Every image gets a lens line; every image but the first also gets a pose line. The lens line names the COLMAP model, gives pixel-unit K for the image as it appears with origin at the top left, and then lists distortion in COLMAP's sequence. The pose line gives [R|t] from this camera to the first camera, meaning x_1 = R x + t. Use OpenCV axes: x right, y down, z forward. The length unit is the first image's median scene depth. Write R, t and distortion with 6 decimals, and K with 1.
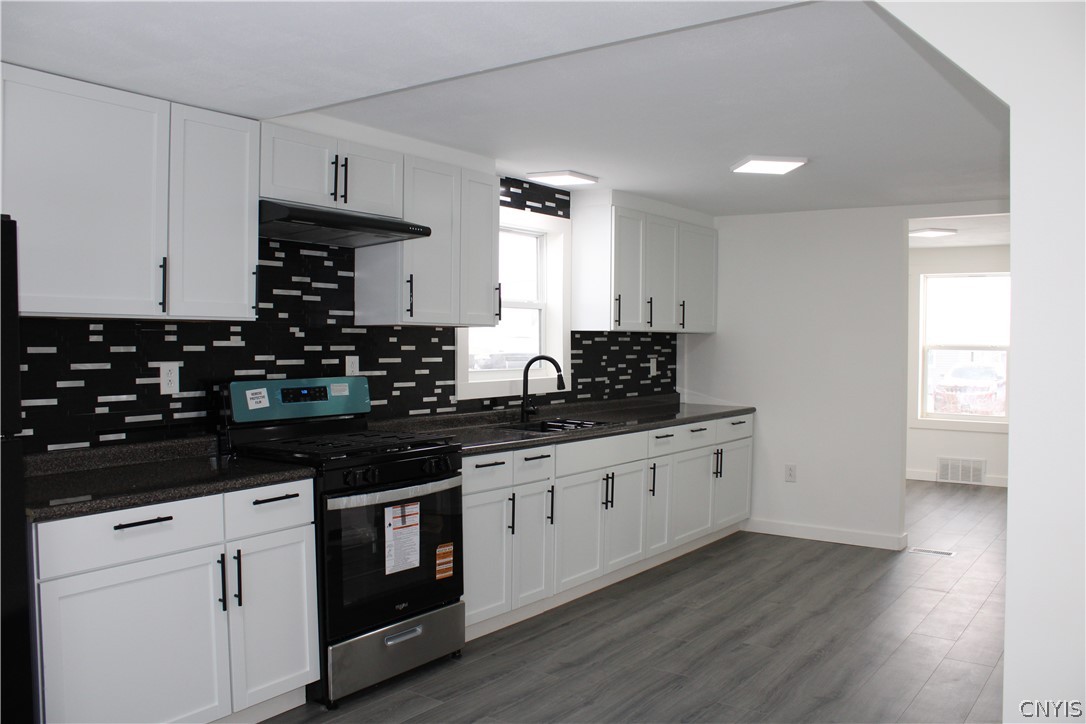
lens RADIAL K [[906.8, 0, 539.7], [0, 906.8, 363.1], [0, 0, 1]] dist [-0.166949, 0.152025]
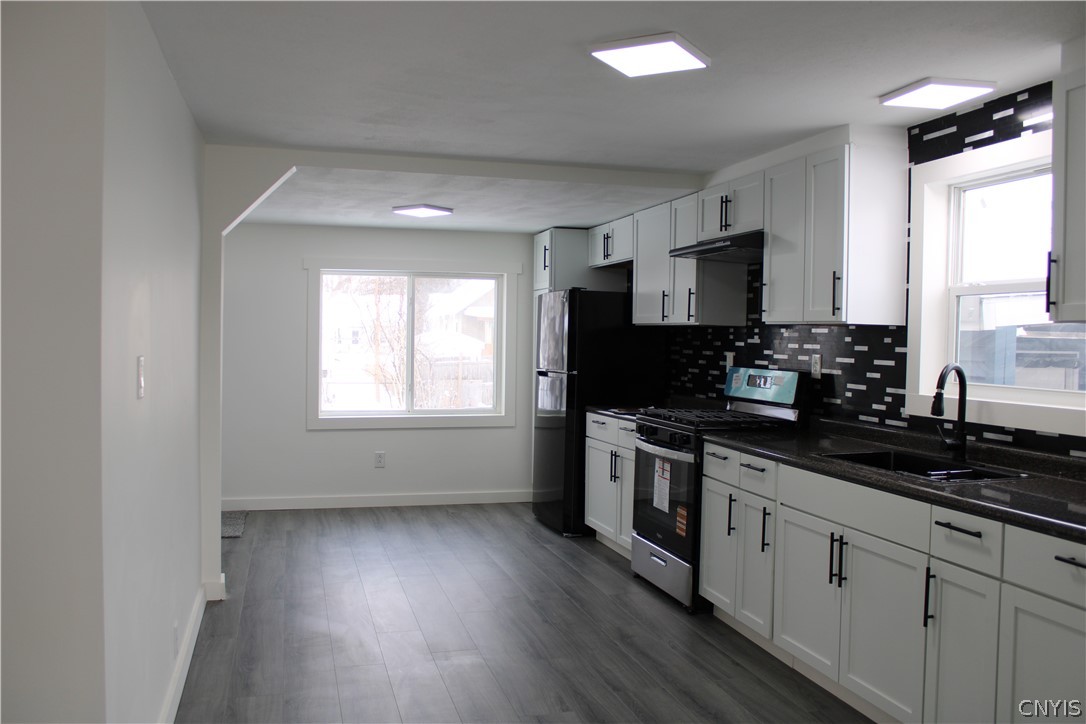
lens RADIAL K [[906.8, 0, 539.7], [0, 906.8, 363.1], [0, 0, 1]] dist [-0.166949, 0.152025]
pose [[-0.621622, 0.007852, -0.783278, 0.795675], [-0.039940, 0.998331, 0.041705, -0.026927], [0.782298, 0.057208, -0.620272, 1.329321]]
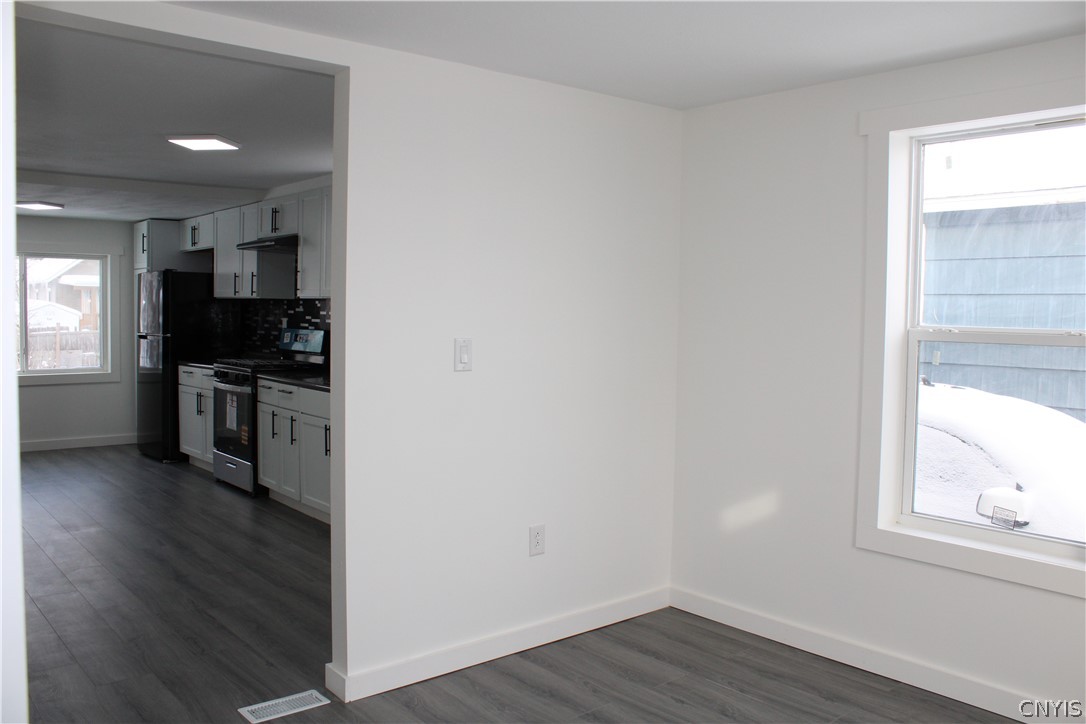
lens RADIAL K [[906.8, 0, 539.7], [0, 906.8, 363.1], [0, 0, 1]] dist [-0.166949, 0.152025]
pose [[-0.245929, 0.046345, -0.968179, 1.186728], [-0.043942, 0.997296, 0.058901, -0.036470], [0.968291, 0.057029, -0.243228, 1.647486]]
